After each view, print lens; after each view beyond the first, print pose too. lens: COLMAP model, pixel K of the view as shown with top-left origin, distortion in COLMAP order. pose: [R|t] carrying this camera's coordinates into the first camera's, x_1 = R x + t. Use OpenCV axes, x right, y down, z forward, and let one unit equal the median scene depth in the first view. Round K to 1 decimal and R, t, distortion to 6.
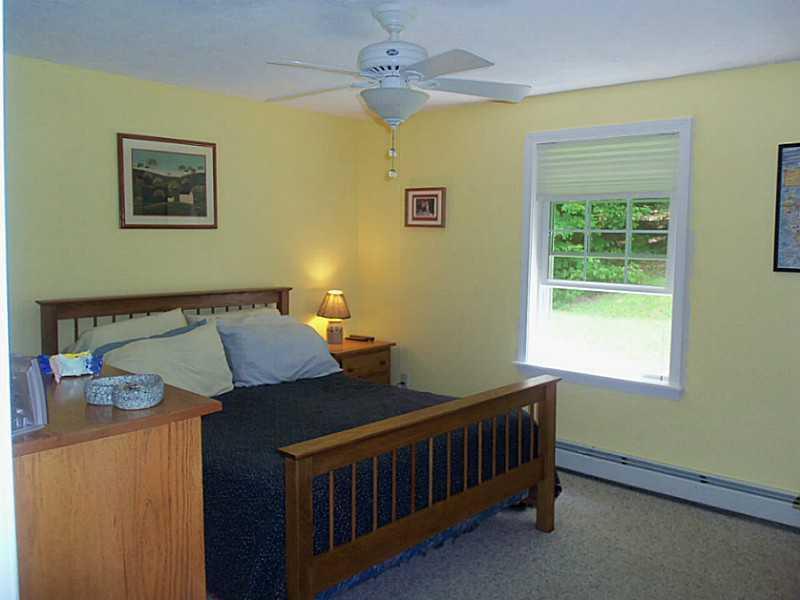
lens RADIAL K [[675.1, 0, 395.1], [0, 675.1, 303.1], [0, 0, 1]] dist [-0.033217, 0.012288]
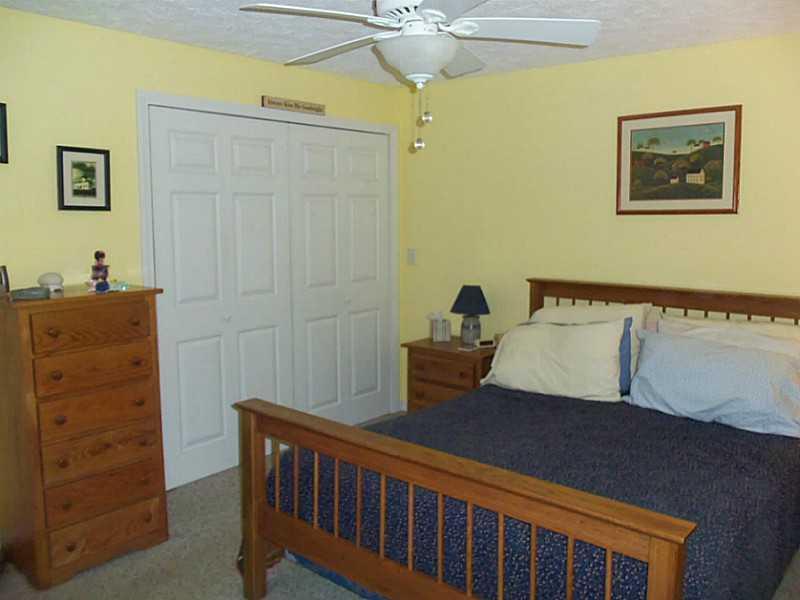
lens RADIAL K [[675.1, 0, 395.0], [0, 675.1, 293.3], [0, 0, 1]] dist [-0.033217, 0.012288]
pose [[0.028097, 0.102708, -0.994315, 0.544979], [-0.105512, 0.989455, 0.099224, -0.058241], [0.994021, 0.102124, 0.038637, 0.626613]]
